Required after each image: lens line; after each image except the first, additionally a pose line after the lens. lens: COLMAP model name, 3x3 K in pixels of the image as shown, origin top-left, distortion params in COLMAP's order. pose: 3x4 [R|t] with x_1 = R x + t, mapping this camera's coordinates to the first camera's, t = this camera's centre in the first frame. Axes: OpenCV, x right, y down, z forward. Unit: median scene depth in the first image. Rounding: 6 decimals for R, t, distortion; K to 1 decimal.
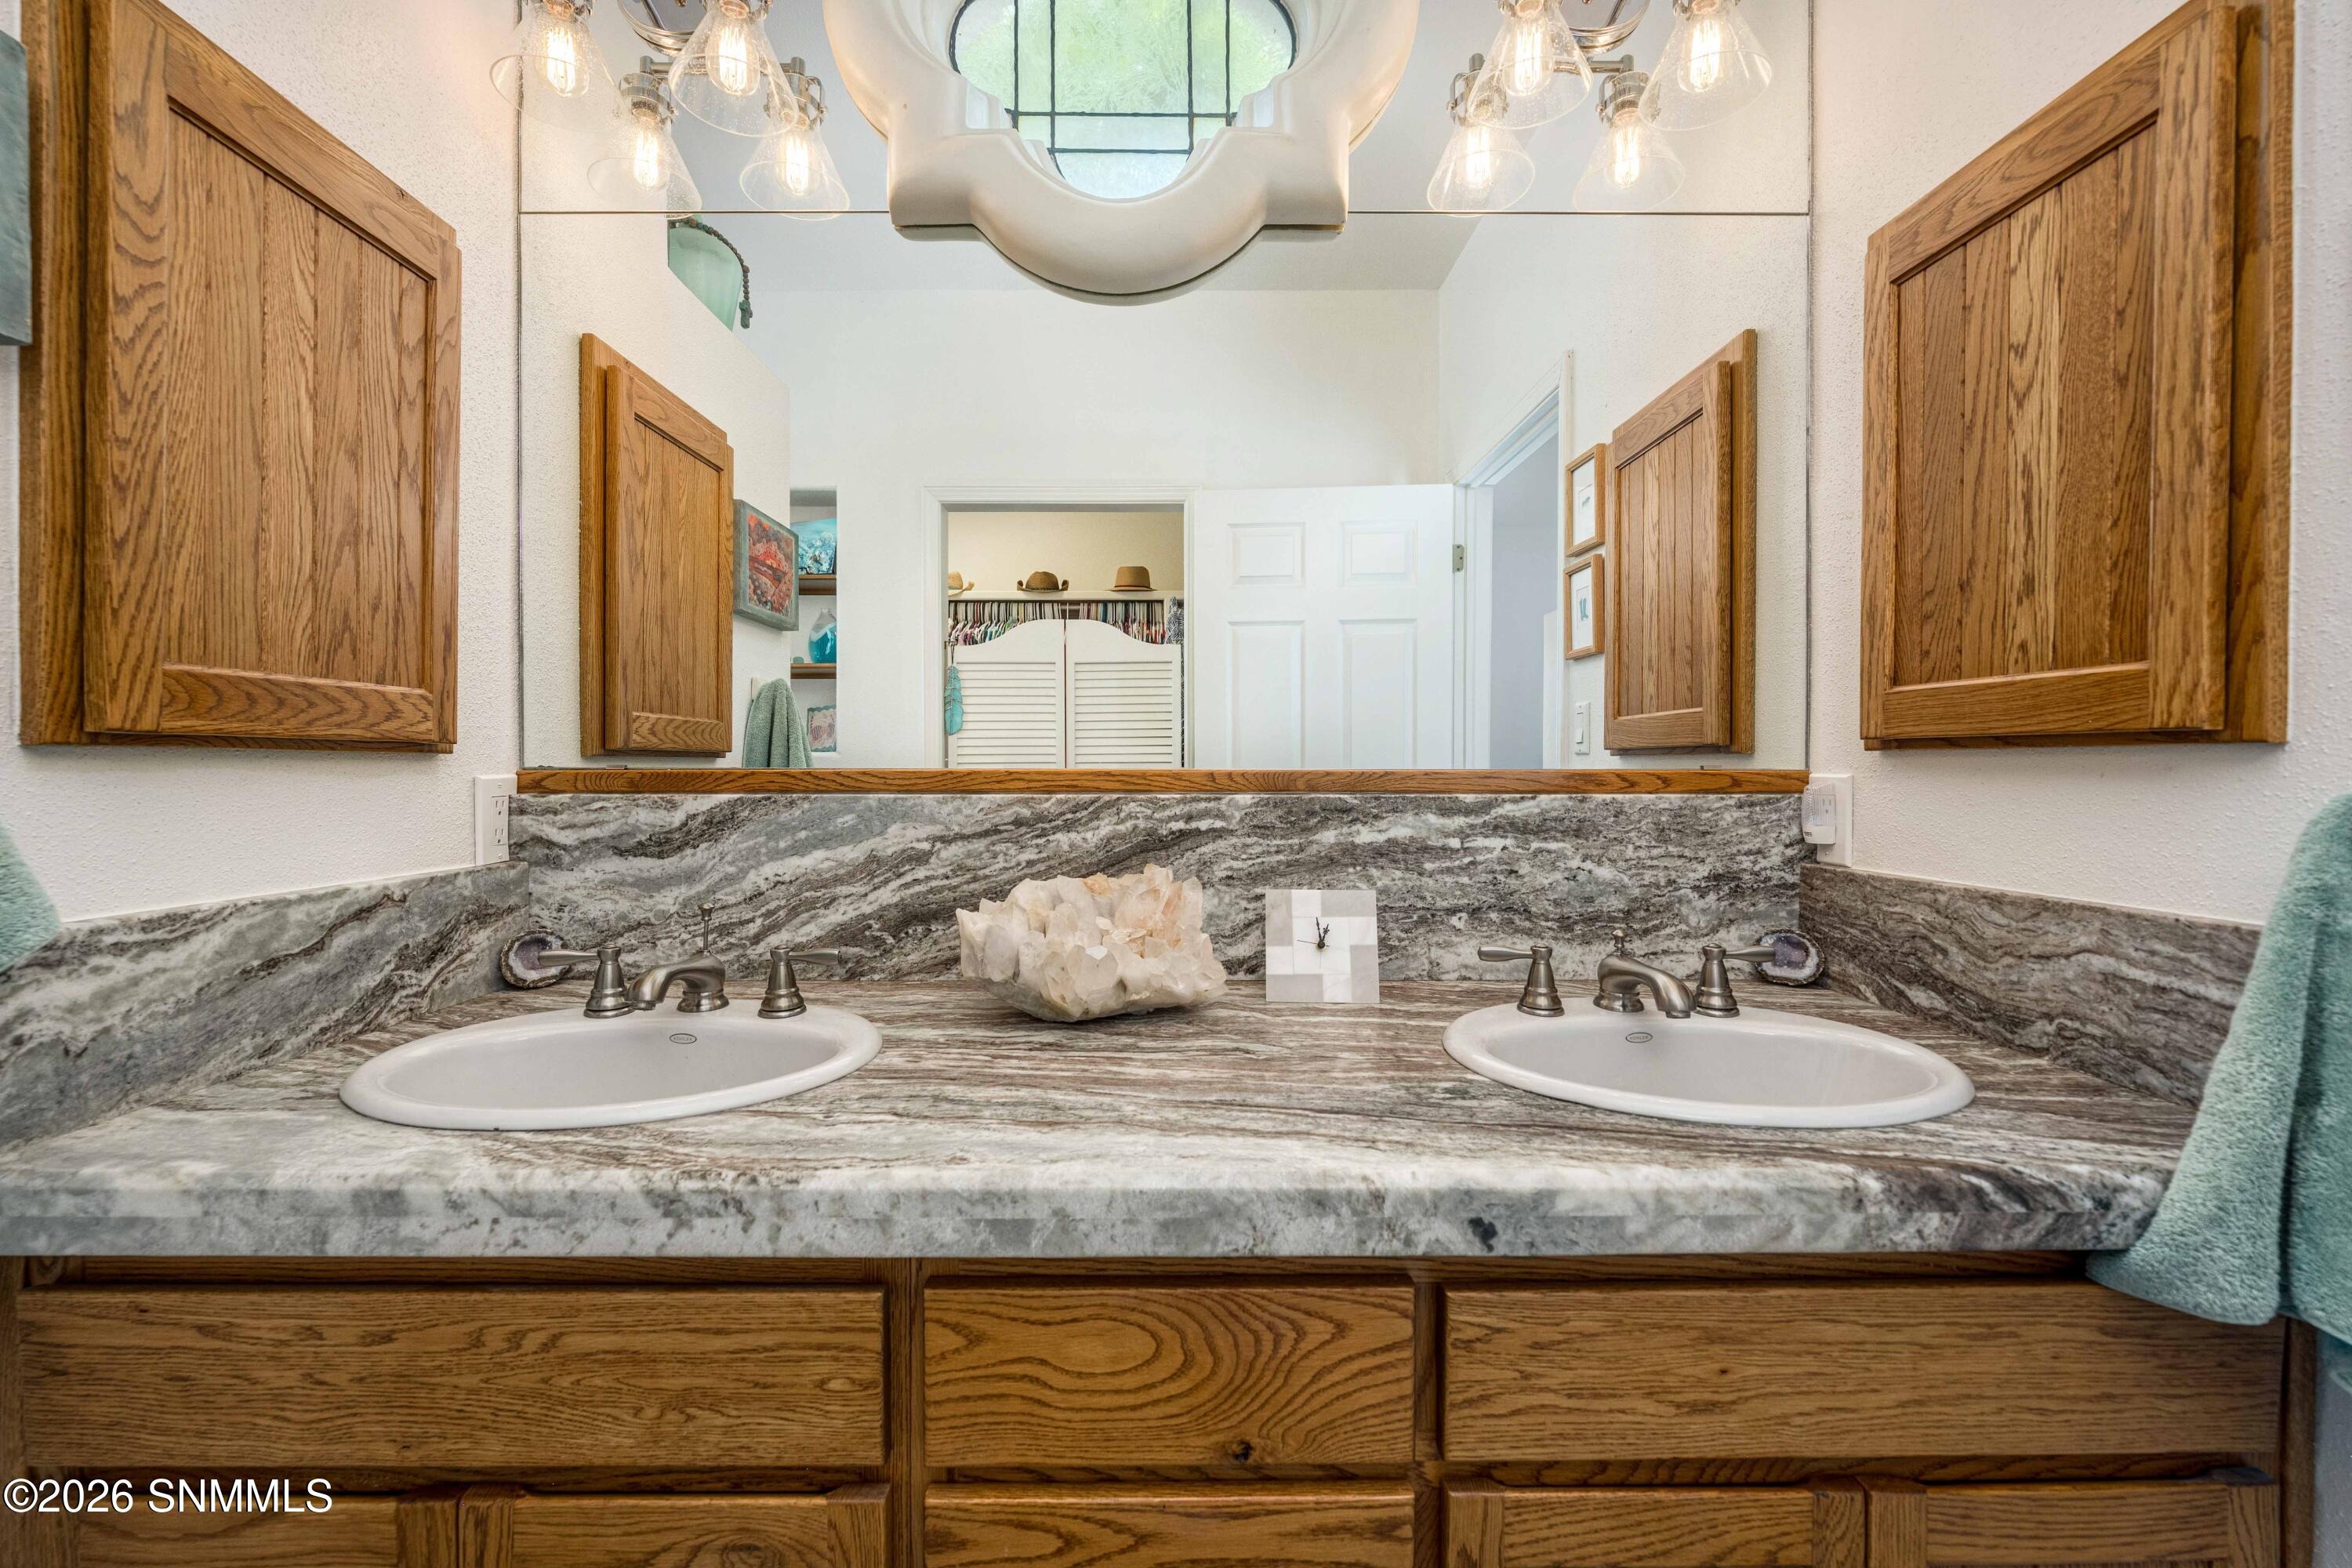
lens RADIAL K [[970.7, 0, 1172.3], [0, 970.7, 778.4], [0, 0, 1]] dist [-0.007539, -0.000002]
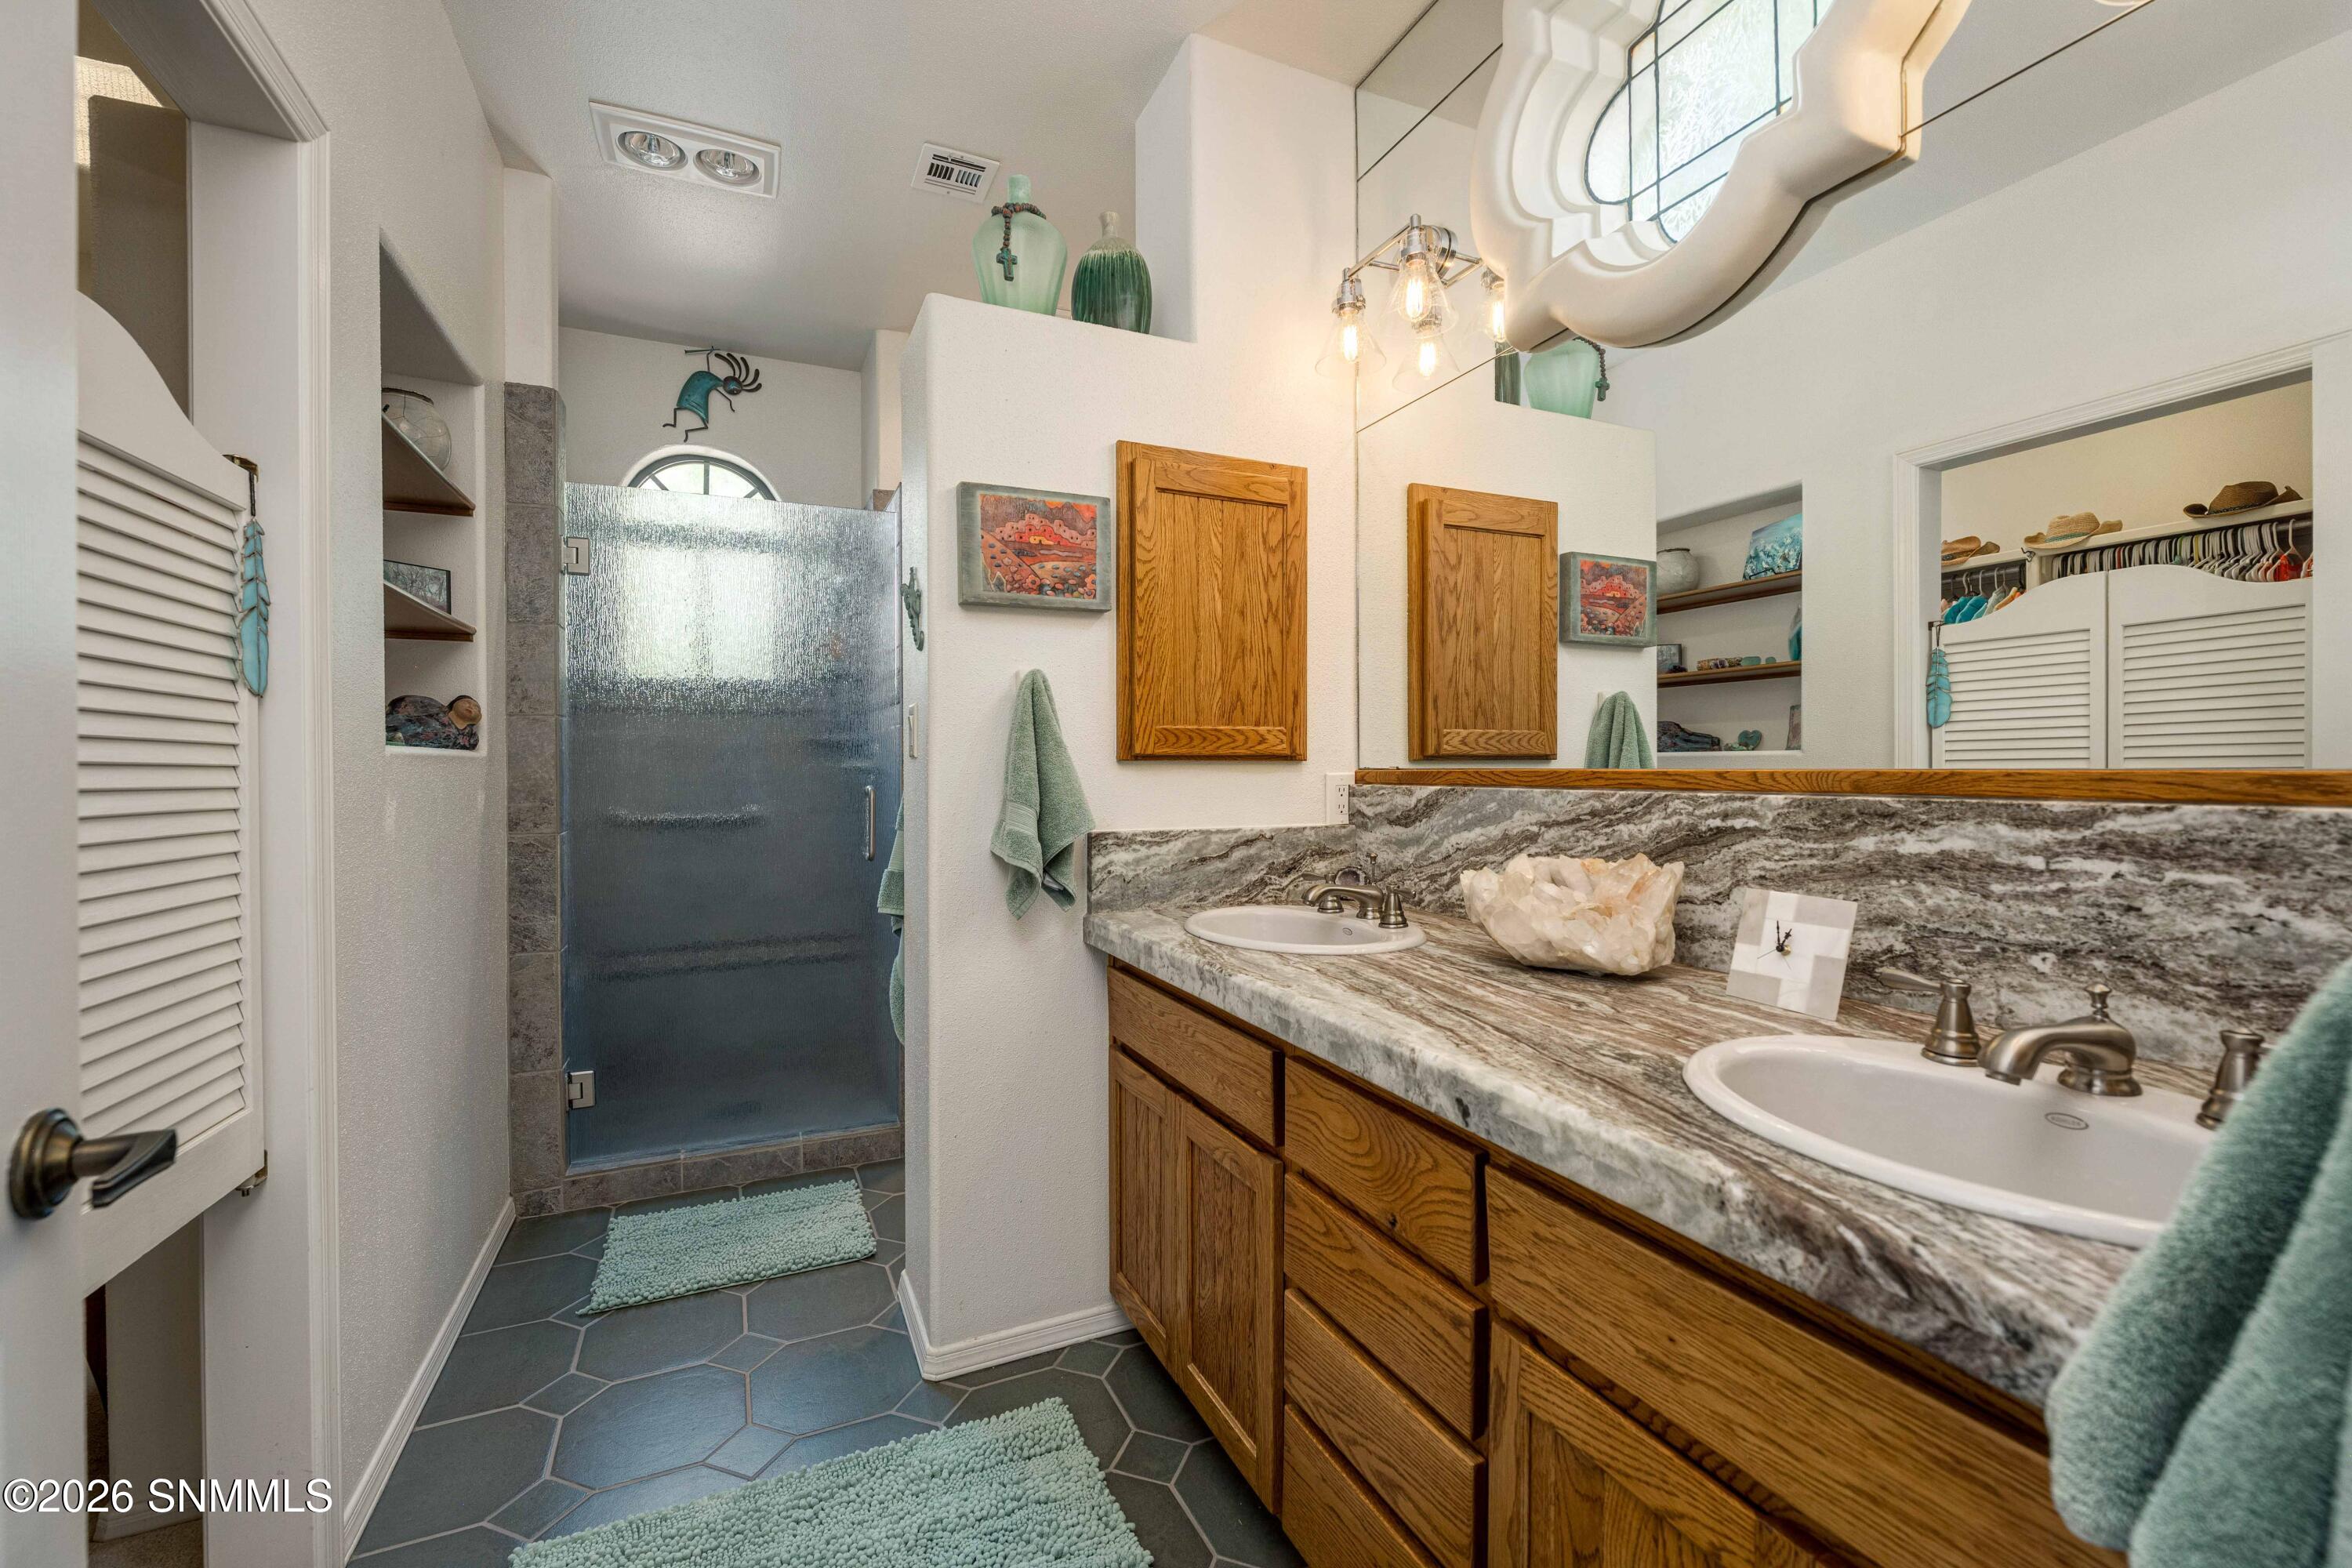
lens RADIAL K [[970.7, 0, 1158.4], [0, 970.7, 776.0], [0, 0, 1]] dist [-0.007539, -0.000002]
pose [[0.395040, 0.006158, -0.918643, 0.851968], [-0.005811, 0.999974, 0.004204, -0.003359], [0.918646, 0.003678, 0.395065, 0.039902]]
